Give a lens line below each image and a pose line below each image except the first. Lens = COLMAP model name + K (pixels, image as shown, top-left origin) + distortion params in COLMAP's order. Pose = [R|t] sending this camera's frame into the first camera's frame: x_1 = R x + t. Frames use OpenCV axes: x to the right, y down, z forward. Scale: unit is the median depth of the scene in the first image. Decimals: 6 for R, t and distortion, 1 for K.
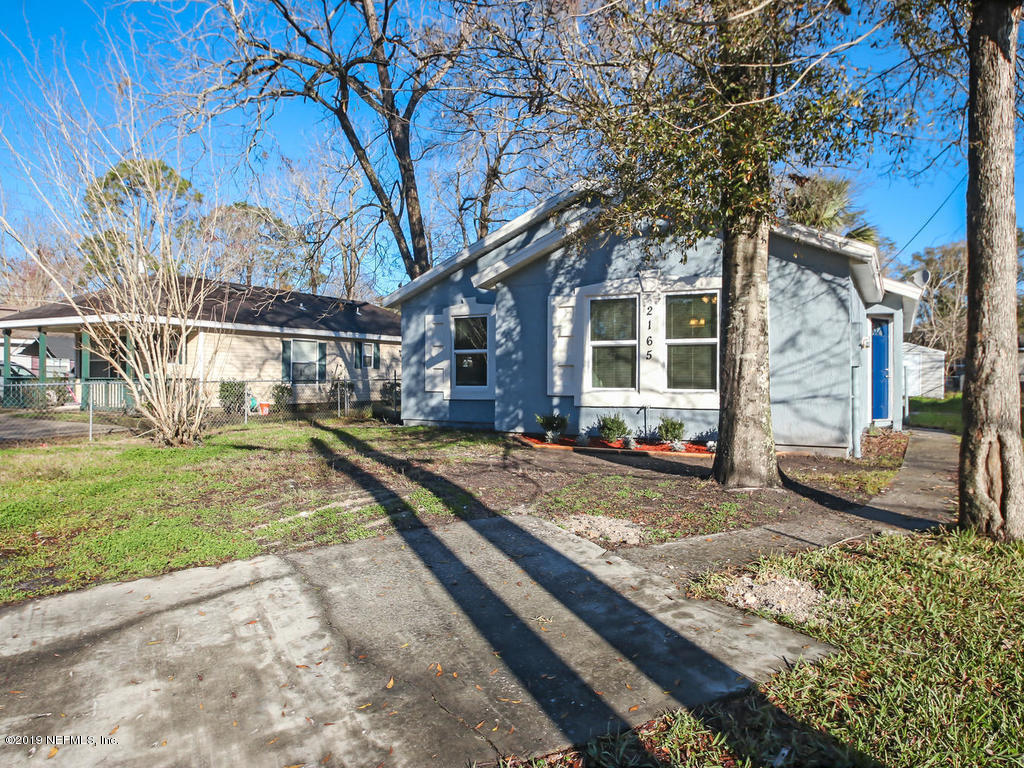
lens RADIAL K [[691.5, 0, 532.0], [0, 691.5, 382.3], [0, 0, 1]] dist [0.088214, 0.000509]
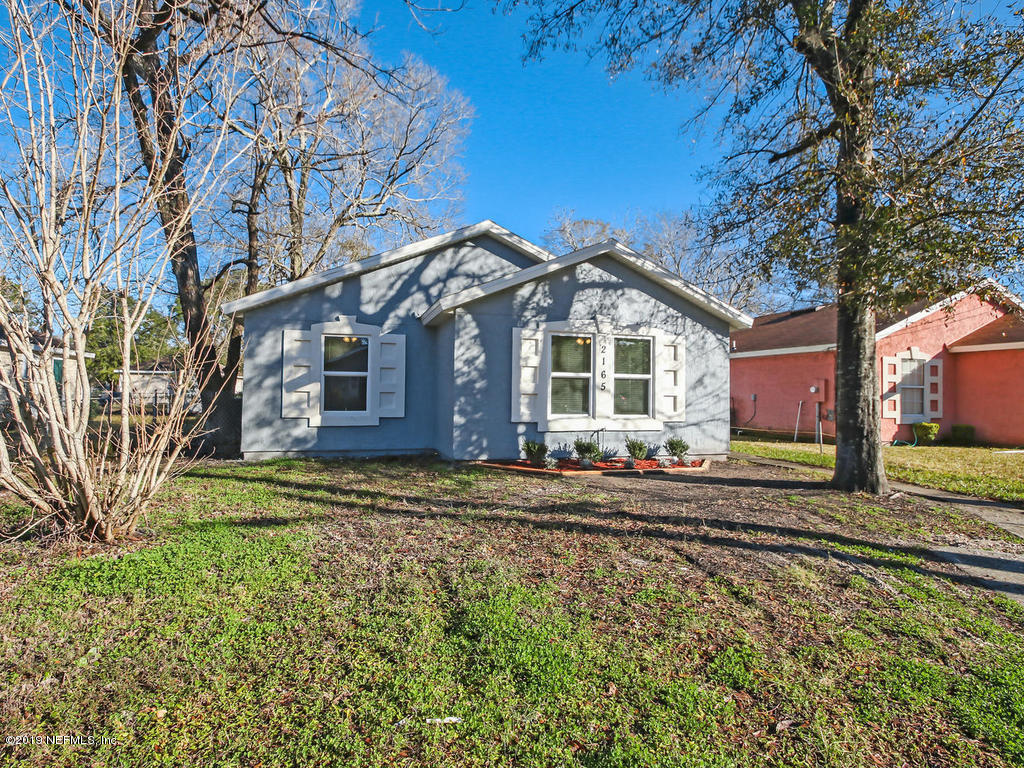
lens RADIAL K [[538.4, 0, 511.8], [0, 538.4, 378.7], [0, 0, 1]] dist [0.031298, -0.015957]
pose [[0.719813, 0.025088, 0.693714, -0.562389], [-0.003664, 0.999470, -0.032344, -0.022188], [-0.694158, 0.020740, 0.719524, 0.429656]]
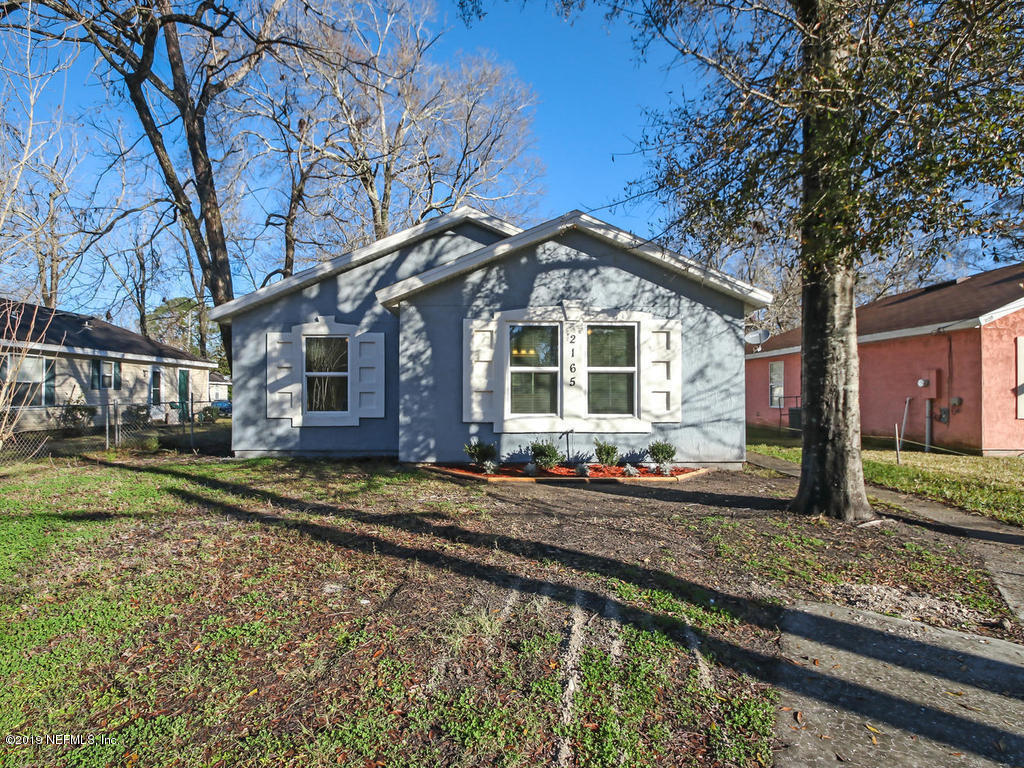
lens RADIAL K [[546.5, 0, 500.9], [0, 546.5, 390.6], [0, 0, 1]] dist [0.031592, -0.021606]
pose [[0.883473, 0.003563, 0.468469, -0.296068], [0.004983, 0.999843, -0.017003, -0.012928], [-0.468456, 0.017356, 0.883316, 0.318541]]
